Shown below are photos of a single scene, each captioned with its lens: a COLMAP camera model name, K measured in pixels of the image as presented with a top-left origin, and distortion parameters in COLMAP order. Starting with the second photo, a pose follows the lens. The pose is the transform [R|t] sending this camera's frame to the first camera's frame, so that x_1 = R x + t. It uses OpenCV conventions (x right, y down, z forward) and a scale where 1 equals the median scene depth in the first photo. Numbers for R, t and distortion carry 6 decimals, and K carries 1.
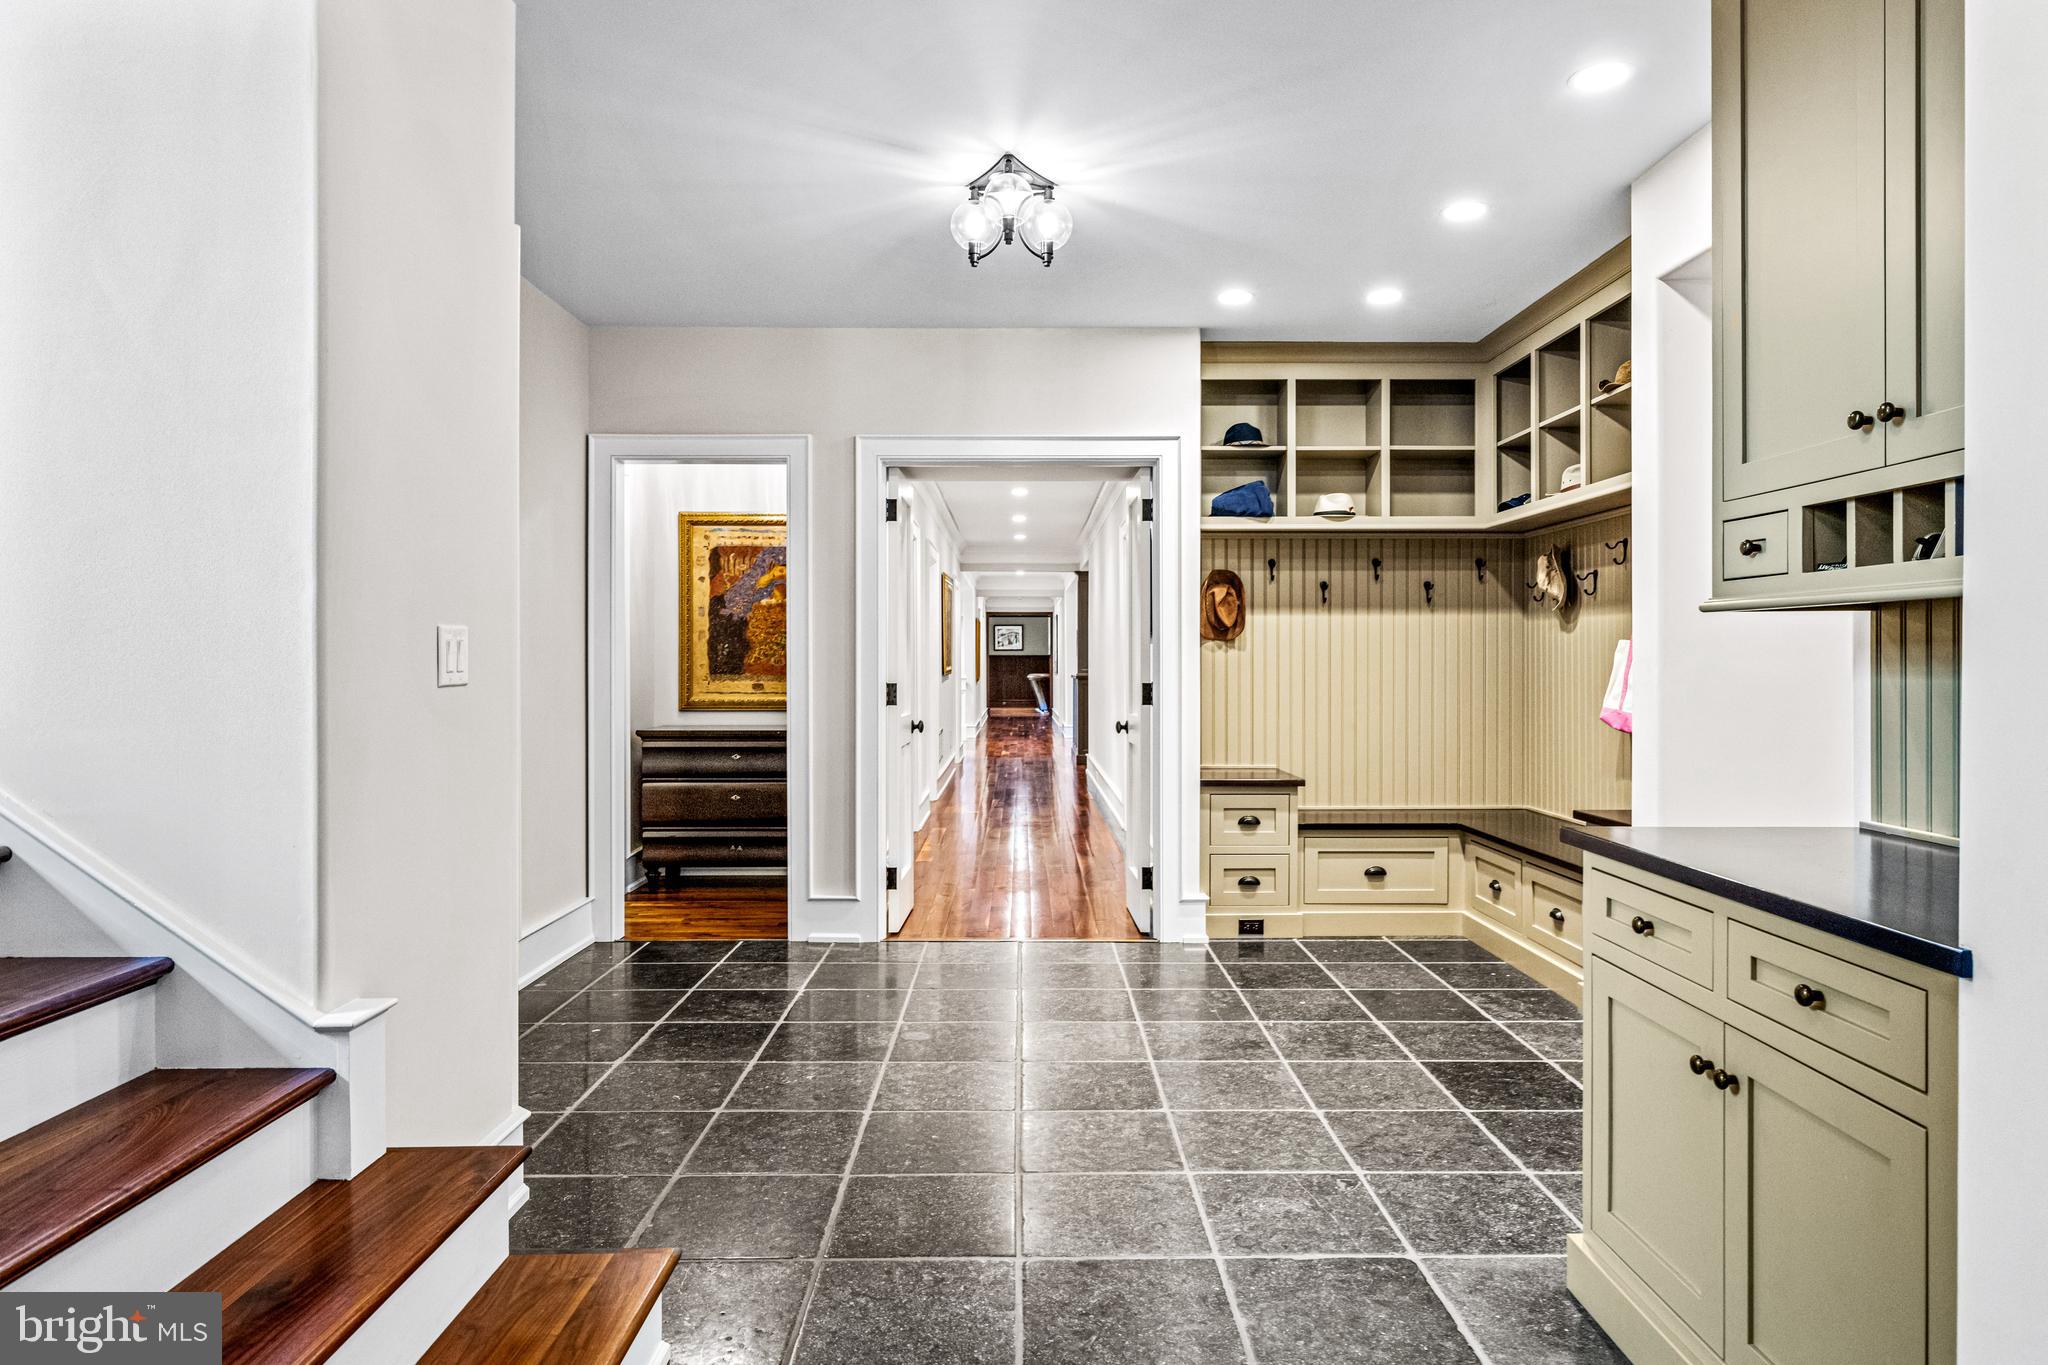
lens RADIAL K [[1247.3, 0, 1023.8], [0, 1247.3, 672.0], [0, 0, 1]] dist [0.000223, -0.000909]
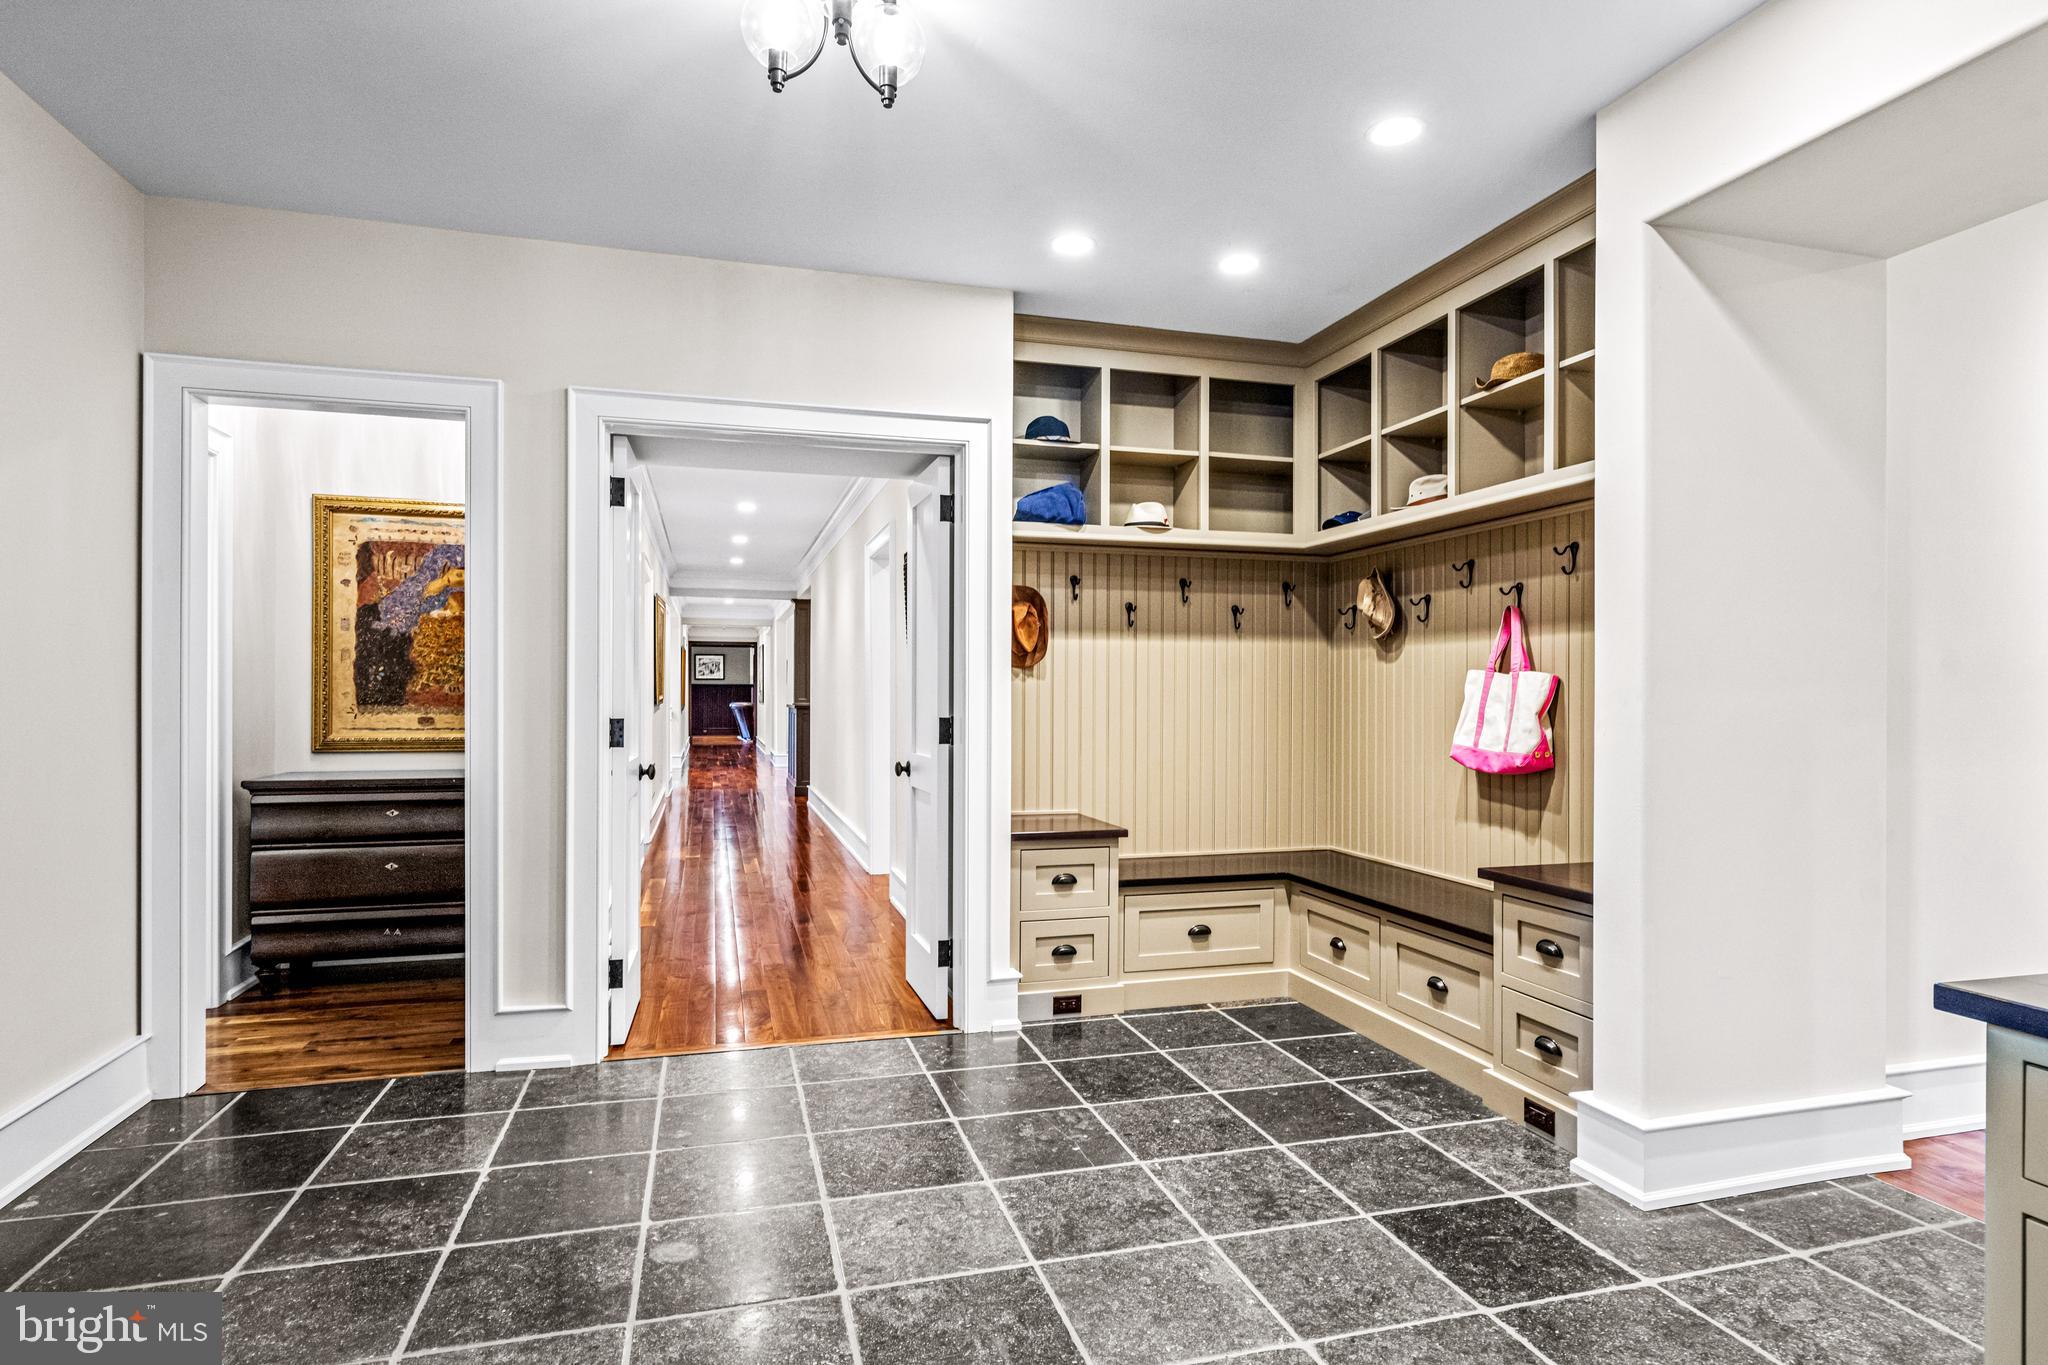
lens RADIAL K [[1106.9, 0, 1030.5], [0, 1106.9, 697.1], [0, 0, 1]] dist [0.006103, -0.004421]
pose [[0.960983, 0.002892, 0.276594, -0.050481], [-0.002077, 0.999993, -0.003240, -0.002434], [-0.276601, 0.002539, 0.960981, 0.280789]]
